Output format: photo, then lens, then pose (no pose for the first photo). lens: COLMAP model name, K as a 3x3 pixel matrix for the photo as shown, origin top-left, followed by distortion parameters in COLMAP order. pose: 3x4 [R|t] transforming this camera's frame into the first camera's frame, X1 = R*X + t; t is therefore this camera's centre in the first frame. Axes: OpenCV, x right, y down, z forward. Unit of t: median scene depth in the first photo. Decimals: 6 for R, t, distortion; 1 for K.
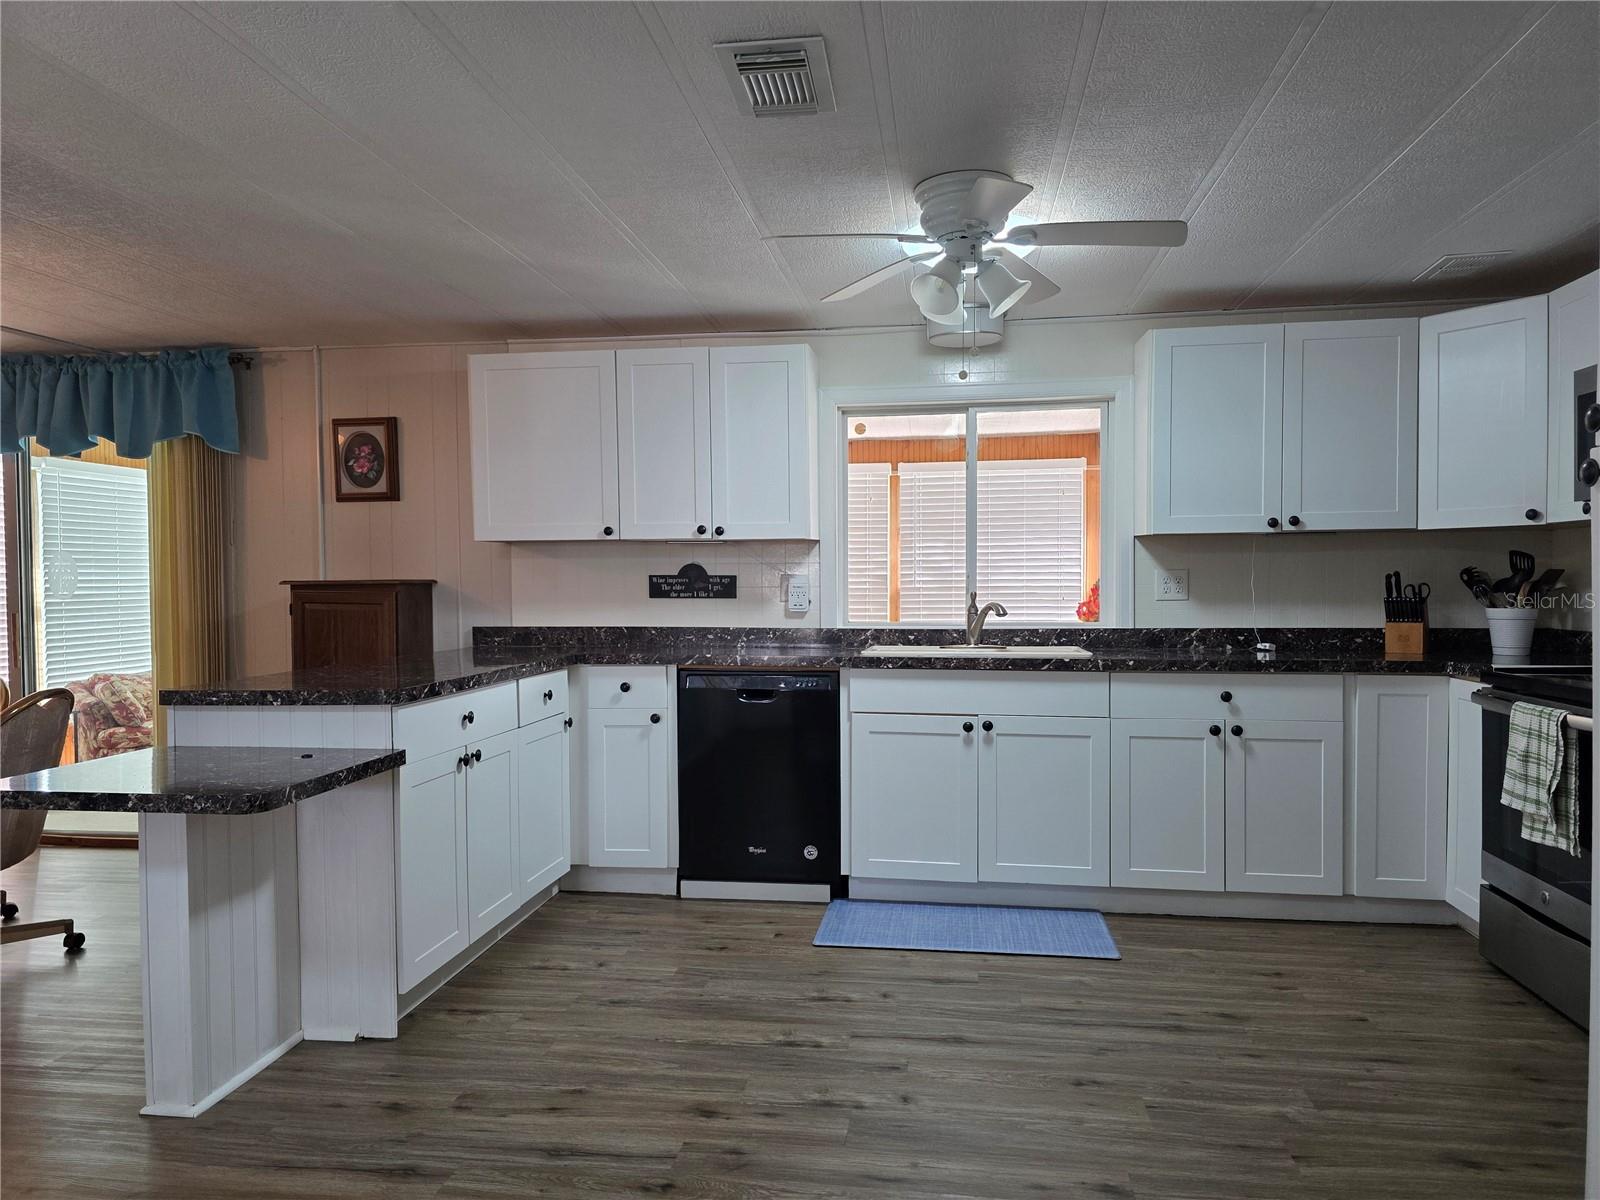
lens RADIAL K [[1090.3, 0, 807.4], [0, 1090.3, 601.5], [0, 0, 1]] dist [0.035422, -0.030763]
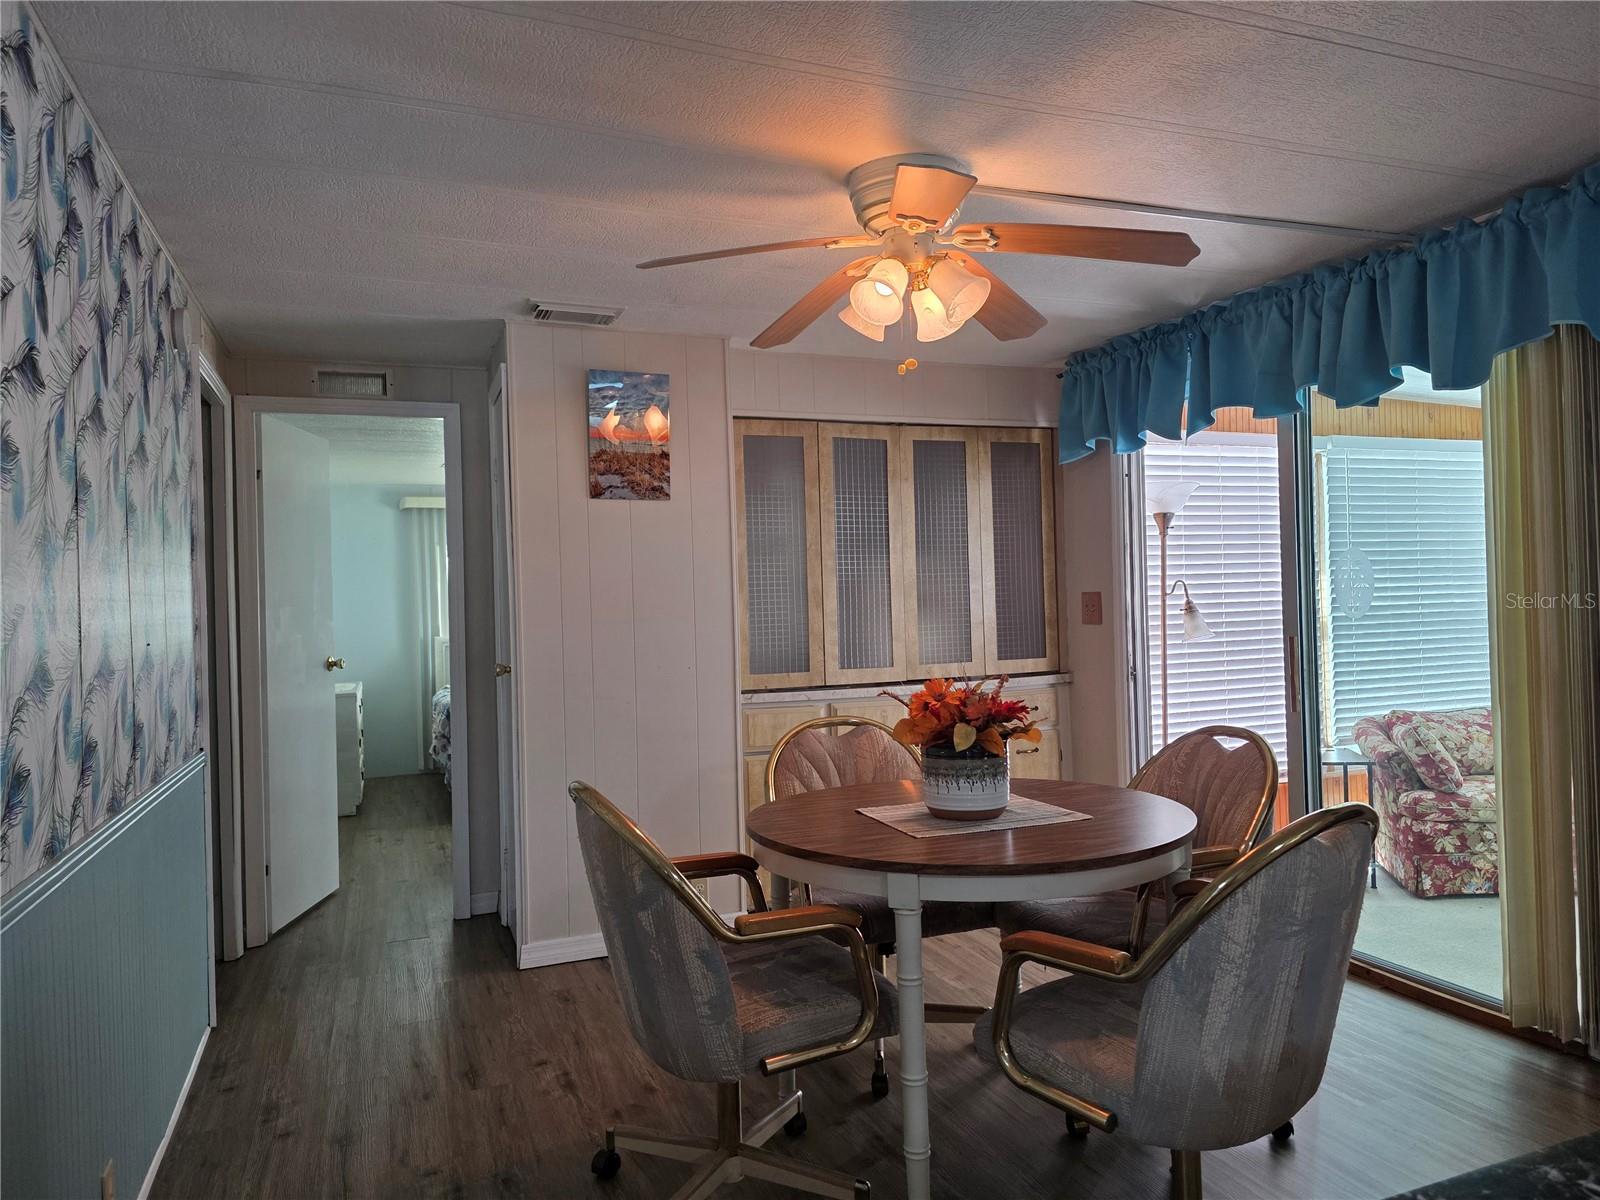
lens RADIAL K [[1090.3, 0, 807.4], [0, 1090.3, 601.5], [0, 0, 1]] dist [0.035422, -0.030763]
pose [[0.494159, -0.006217, -0.869349, -0.255421], [0.002466, 0.999980, -0.005750, -0.009075], [0.869368, 0.000698, 0.494165, 0.373822]]
